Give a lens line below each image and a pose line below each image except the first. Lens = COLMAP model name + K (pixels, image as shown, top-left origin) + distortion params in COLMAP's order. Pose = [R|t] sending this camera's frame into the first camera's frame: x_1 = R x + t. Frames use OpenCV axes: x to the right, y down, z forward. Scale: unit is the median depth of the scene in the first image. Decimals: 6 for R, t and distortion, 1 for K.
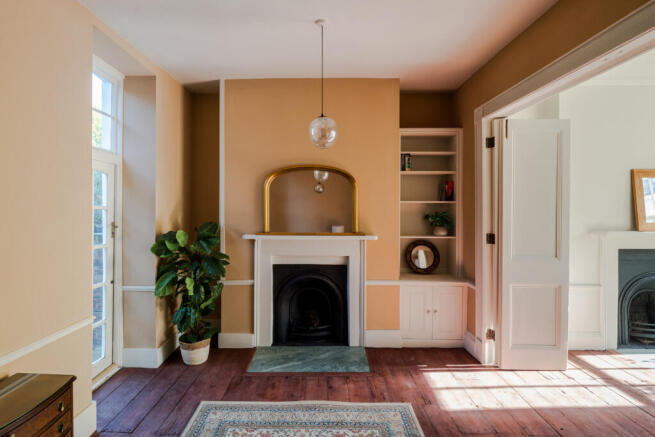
lens RADIAL K [[318.1, 0, 325.6], [0, 318.1, 204.7], [0, 0, 1]] dist [-0.000634, 0.000037]
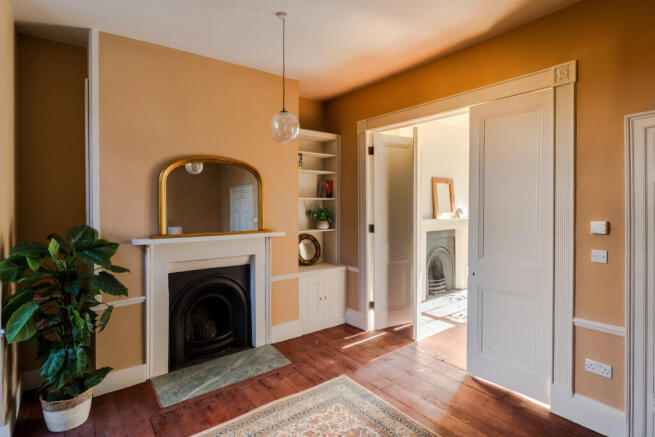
lens RADIAL K [[334.3, 0, 327.4], [0, 334.3, 204.2], [0, 0, 1]] dist [0.000368, 0.000056]
pose [[0.792306, -0.005931, 0.610095, -0.375319], [0.001507, 0.999969, 0.007765, 0.002080], [-0.610122, -0.005232, 0.792290, 0.064603]]
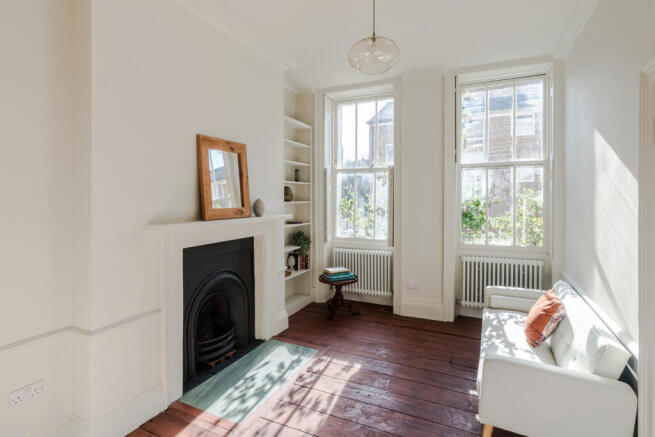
lens RADIAL K [[334.3, 0, 327.4], [0, 334.3, 204.2], [0, 0, 1]] dist [0.000368, 0.000056]
pose [[0.411191, -0.014419, 0.911435, 0.404111], [0.001155, 0.999882, 0.015297, 0.034158], [-0.911549, -0.005237, 0.411159, 0.431958]]
